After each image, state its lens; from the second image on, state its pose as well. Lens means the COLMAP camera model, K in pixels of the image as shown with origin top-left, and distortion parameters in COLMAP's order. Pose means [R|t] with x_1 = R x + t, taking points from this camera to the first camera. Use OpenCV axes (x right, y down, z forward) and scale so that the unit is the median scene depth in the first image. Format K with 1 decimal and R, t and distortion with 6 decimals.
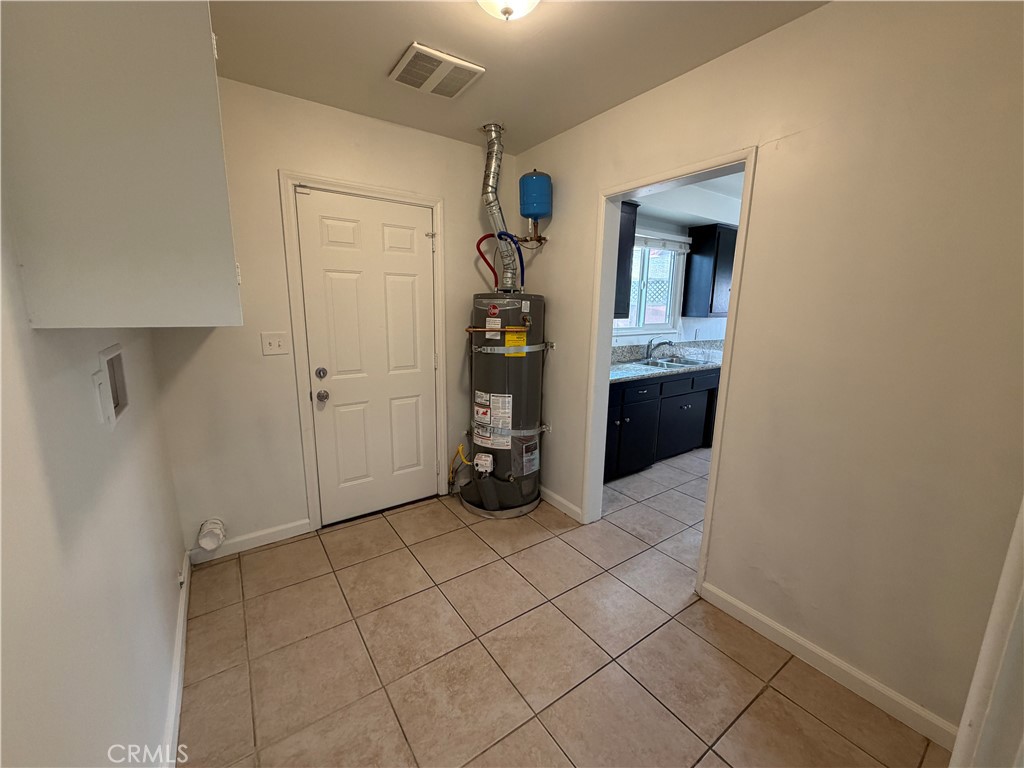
lens RADIAL K [[407.9, 0, 509.6], [0, 407.9, 384.6], [0, 0, 1]] dist [-0.000155, -0.000037]
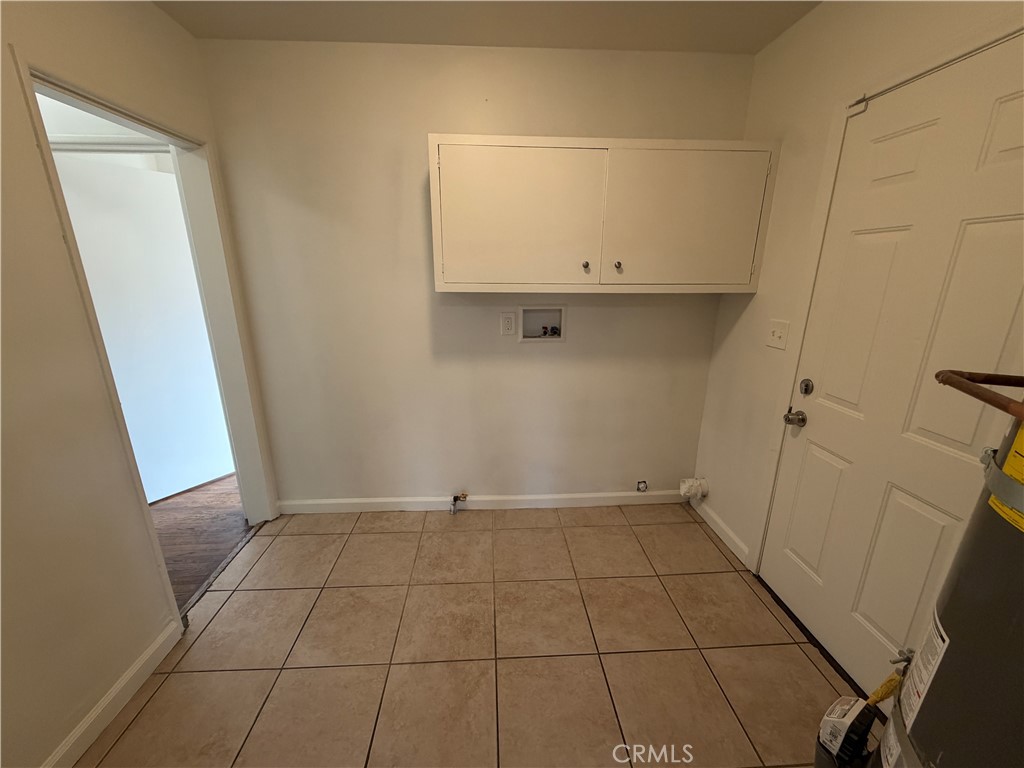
lens RADIAL K [[407.9, 0, 509.6], [0, 407.9, 384.6], [0, 0, 1]] dist [-0.000155, -0.000037]
pose [[-0.527441, 0.218378, -0.821046, 0.480549], [-0.174013, 0.918145, 0.355990, -0.246832], [0.831580, 0.330637, -0.446267, 1.146787]]
